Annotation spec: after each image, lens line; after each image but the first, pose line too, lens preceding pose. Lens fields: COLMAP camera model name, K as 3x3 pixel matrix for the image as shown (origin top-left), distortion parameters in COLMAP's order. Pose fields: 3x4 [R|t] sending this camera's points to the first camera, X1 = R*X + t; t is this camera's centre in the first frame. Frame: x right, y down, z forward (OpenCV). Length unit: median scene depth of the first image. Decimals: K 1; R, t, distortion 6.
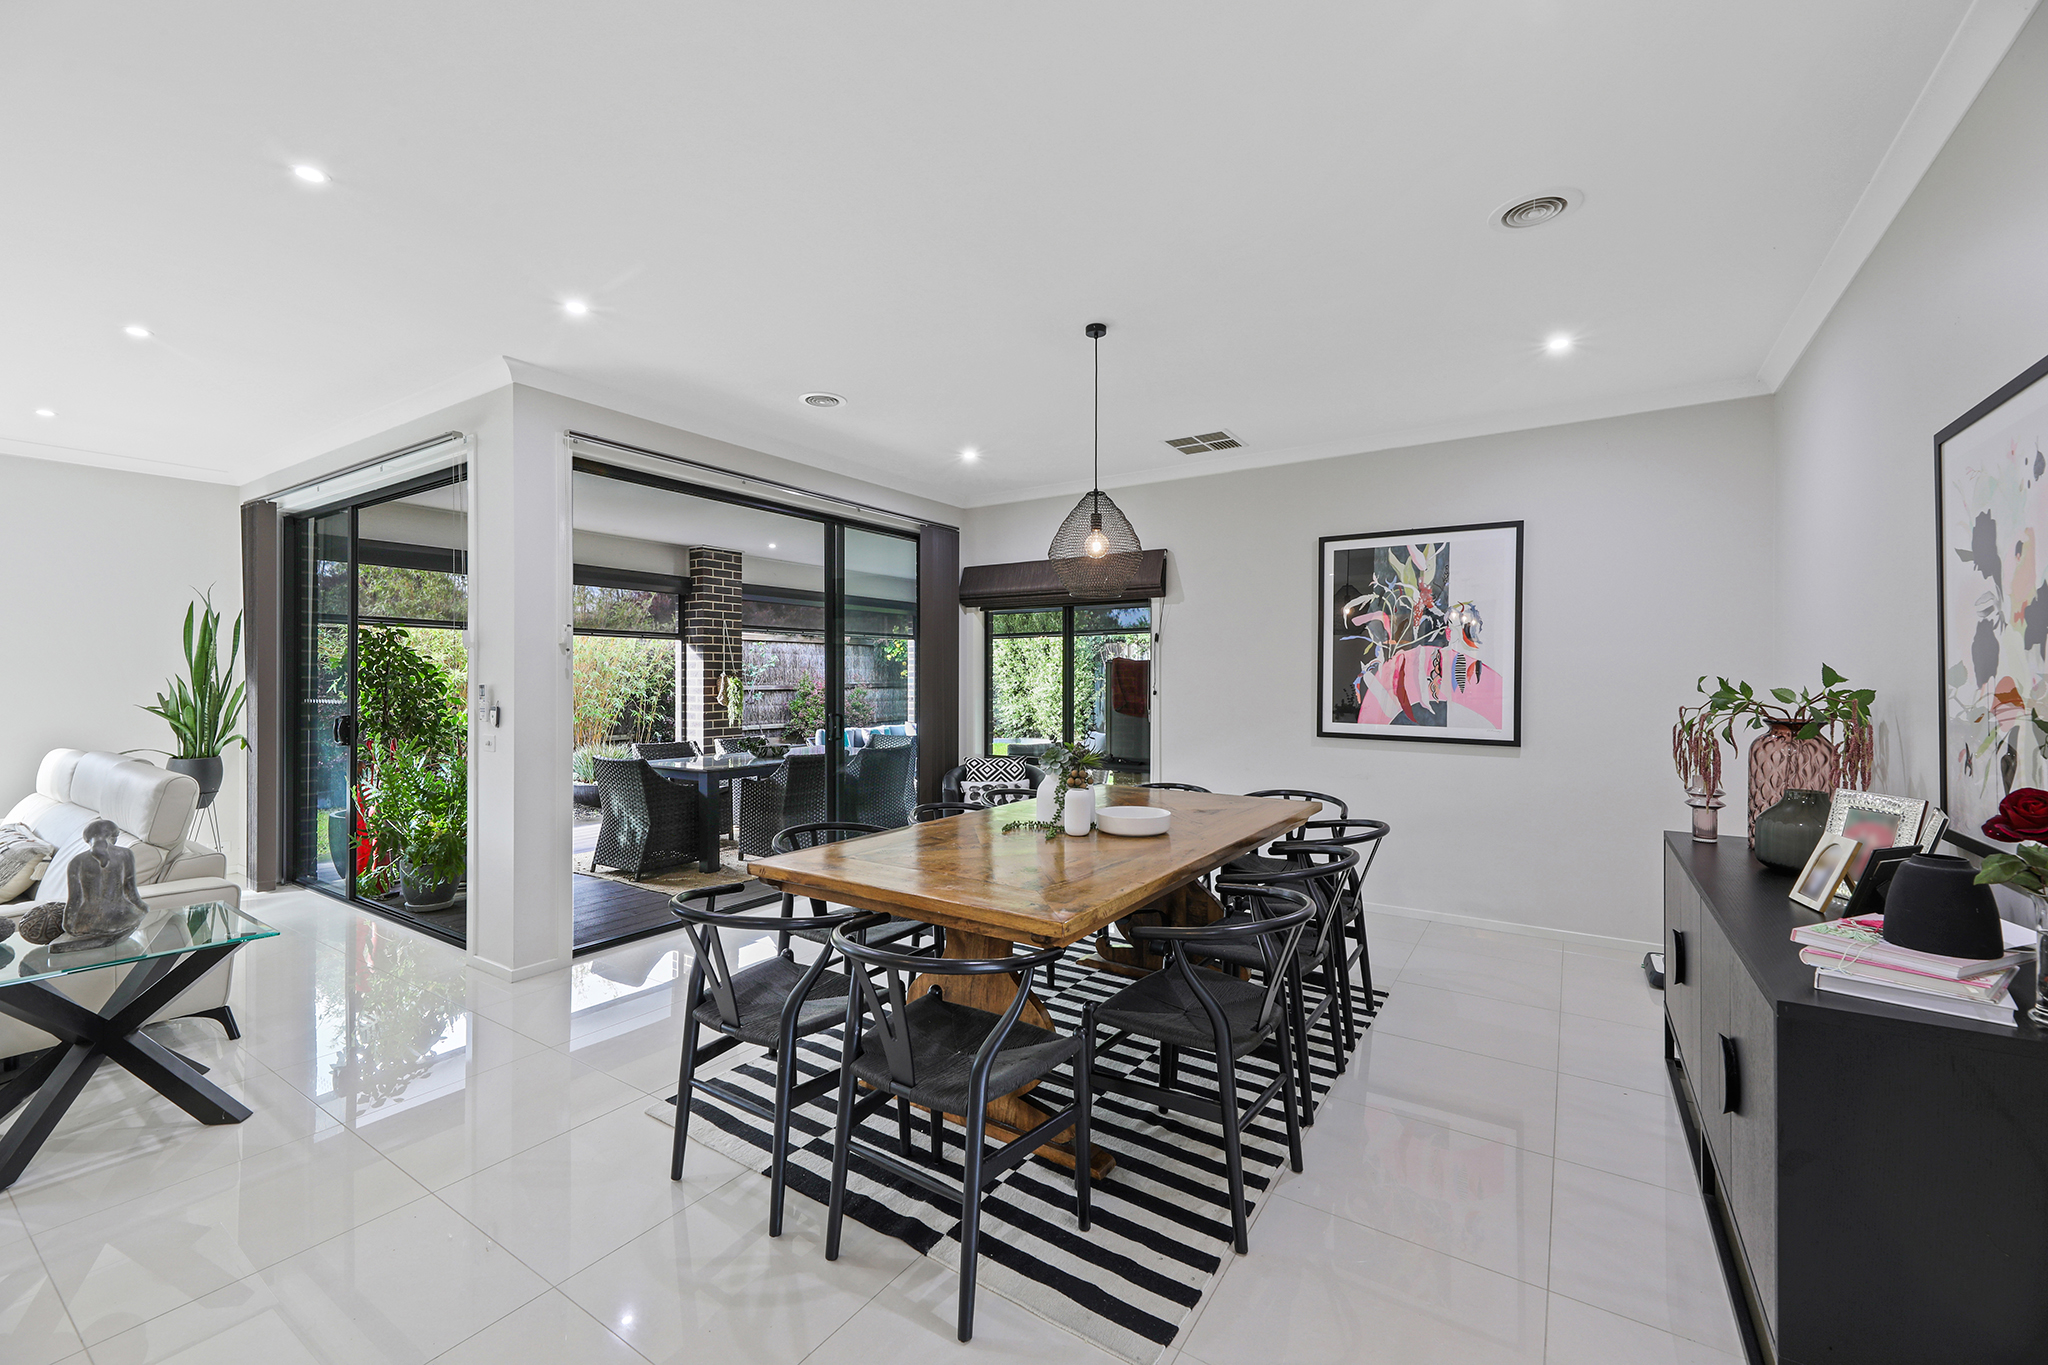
lens RADIAL K [[826.0, 0, 1027.0], [0, 826.0, 676.6], [0, 0, 1]] dist [0.009460, -0.002445]
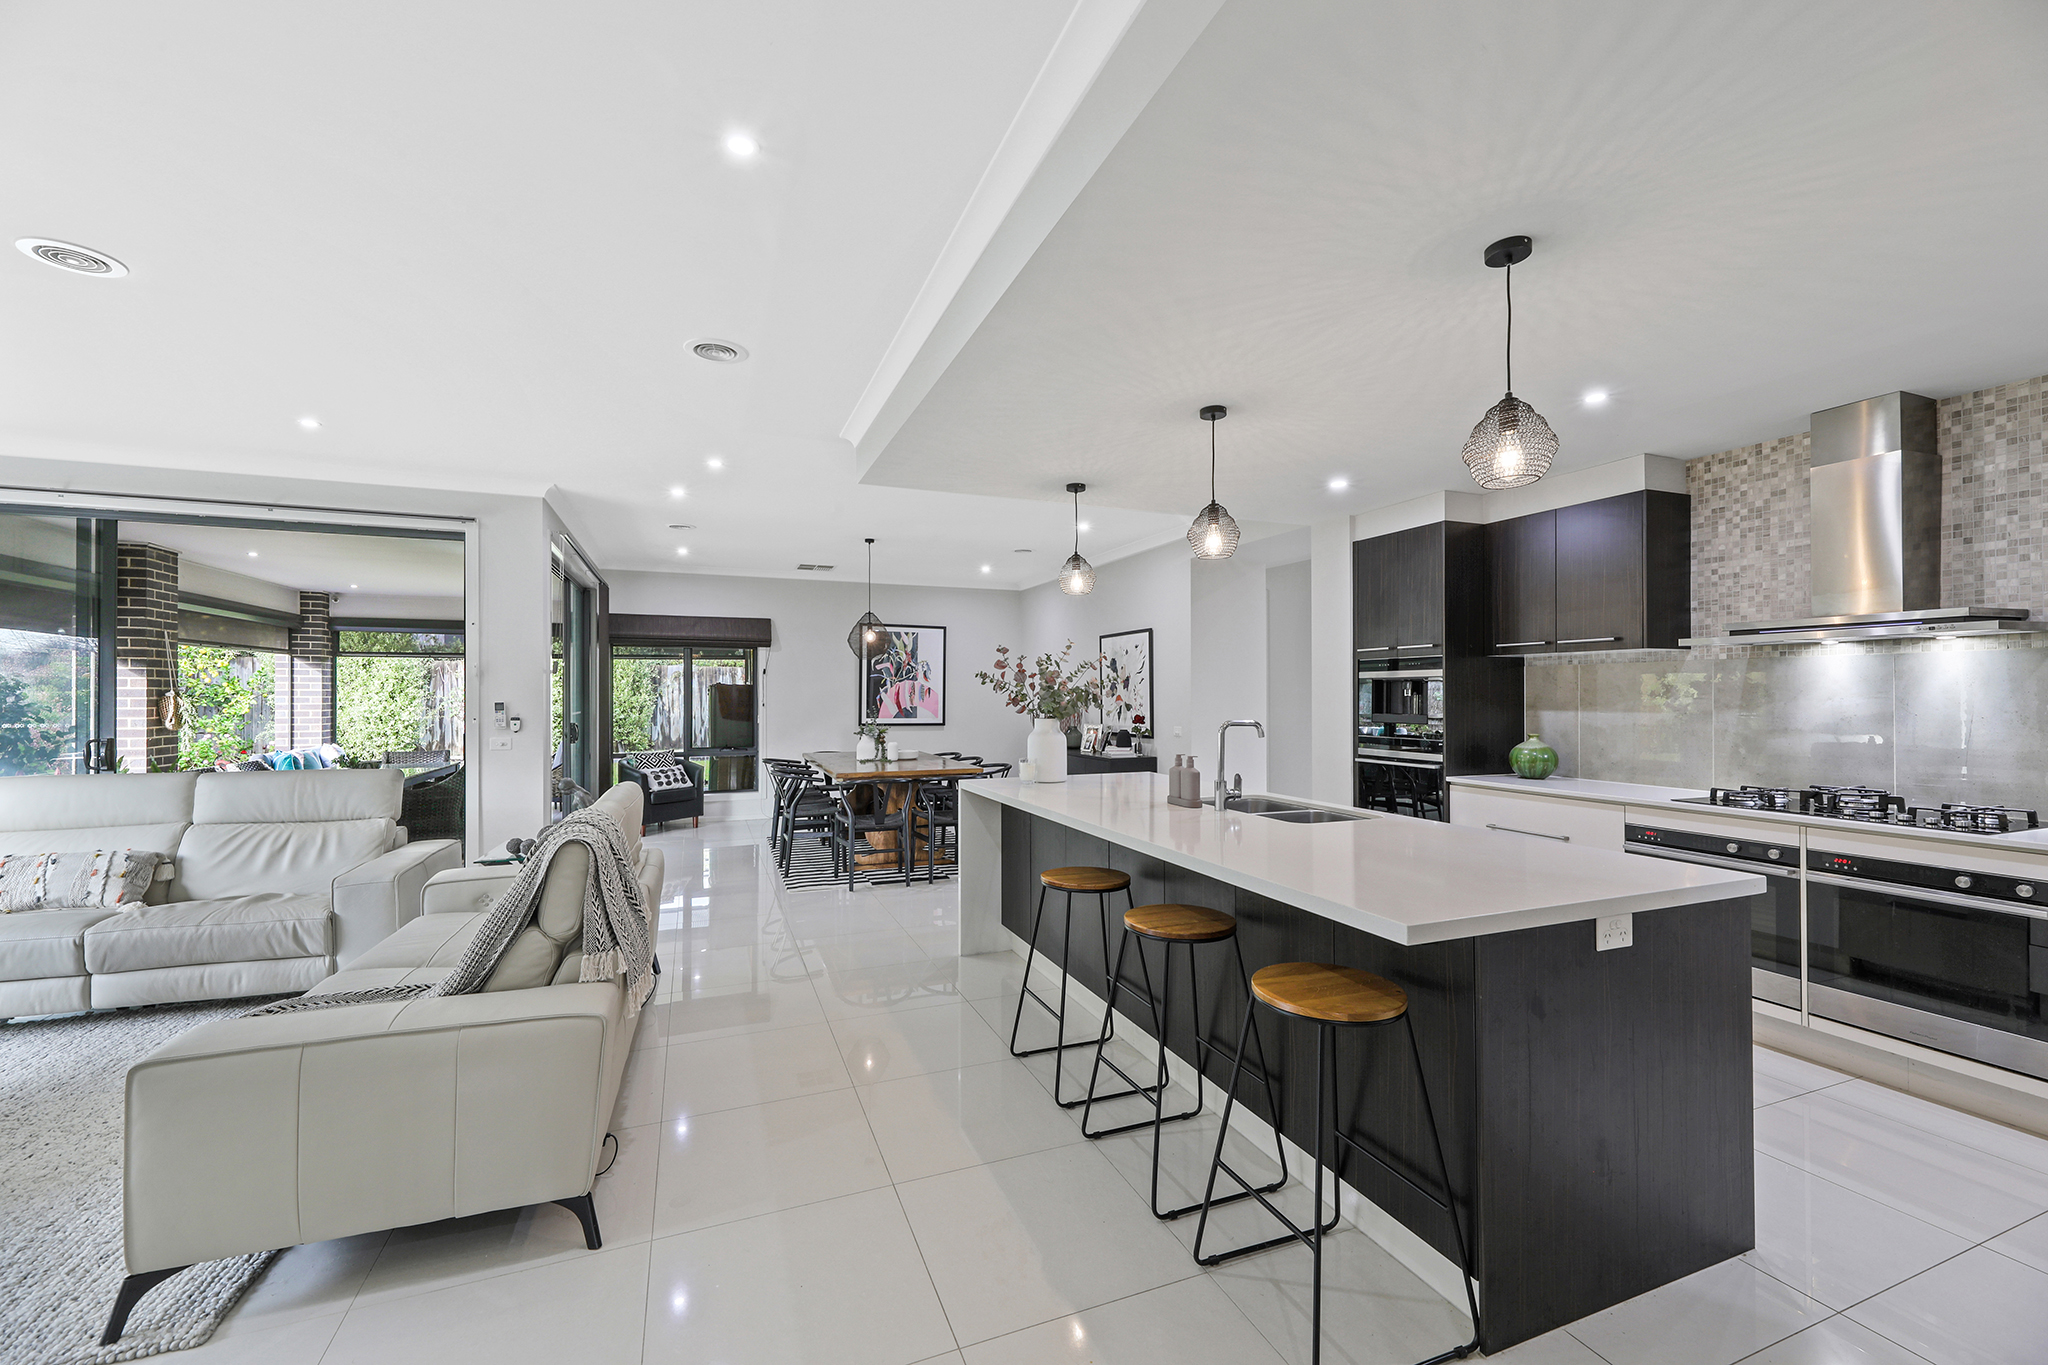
lens RADIAL K [[826.0, 0, 1020.0], [0, 826.0, 693.0], [0, 0, 1]] dist [0.009460, -0.002445]
pose [[0.564233, -0.000848, 0.825615, -1.057012], [0.001481, 0.999999, 0.000016, -0.004219], [-0.825615, 0.001214, 0.564233, -0.409953]]
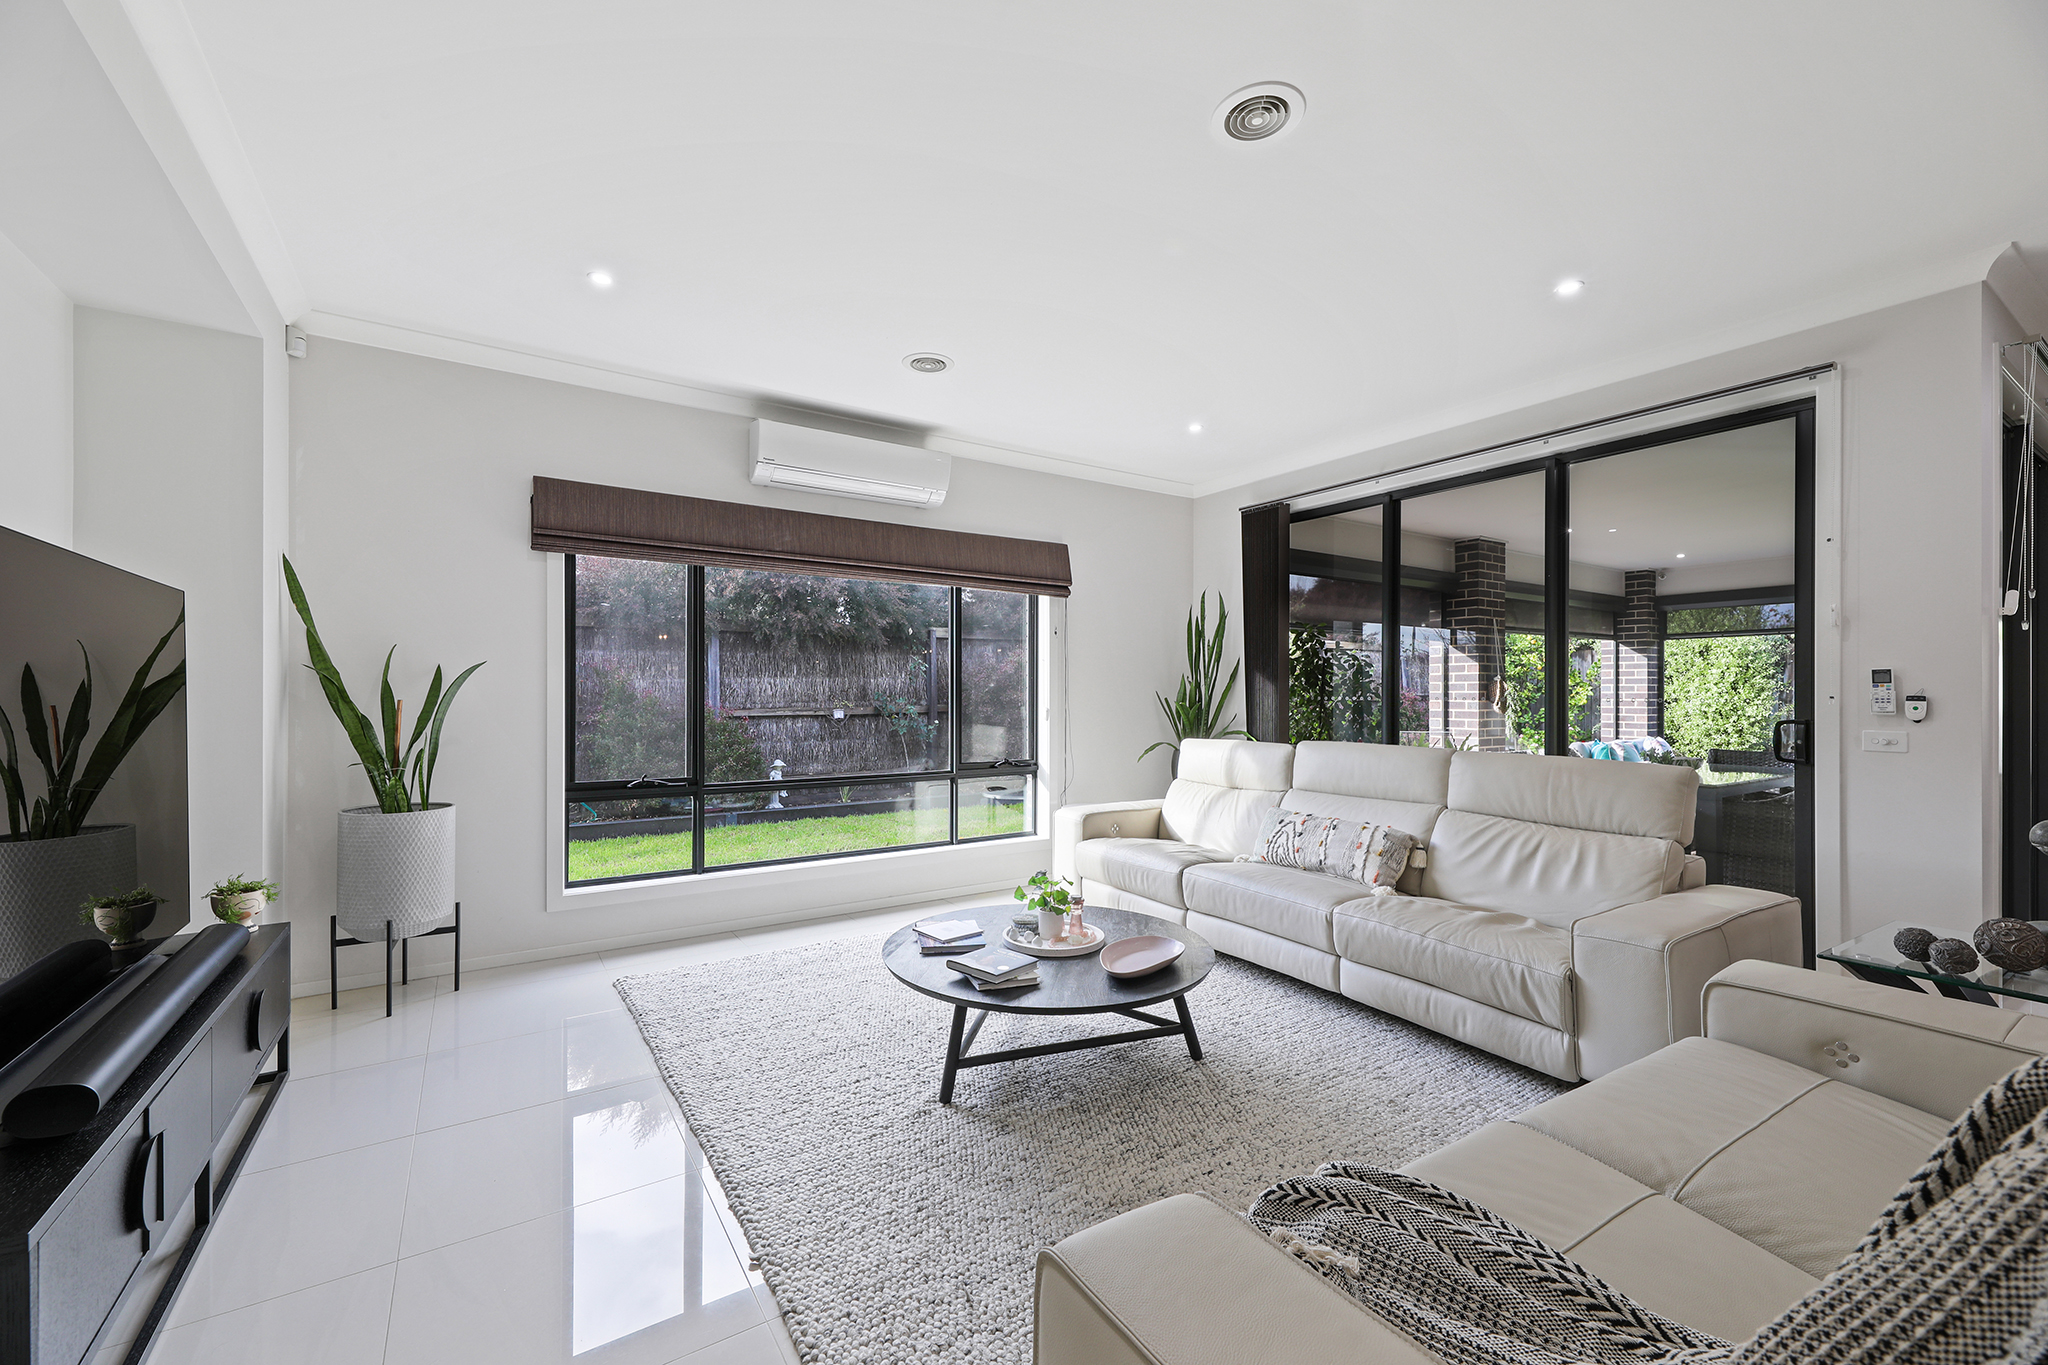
lens RADIAL K [[826.0, 0, 1012.8], [0, 826.0, 689.0], [0, 0, 1]] dist [0.009460, -0.002445]
pose [[0.920139, -0.000723, -0.391592, -0.904012], [-0.001359, 0.999986, -0.005041, 0.025613], [0.391591, 0.005170, 0.920125, -0.071413]]
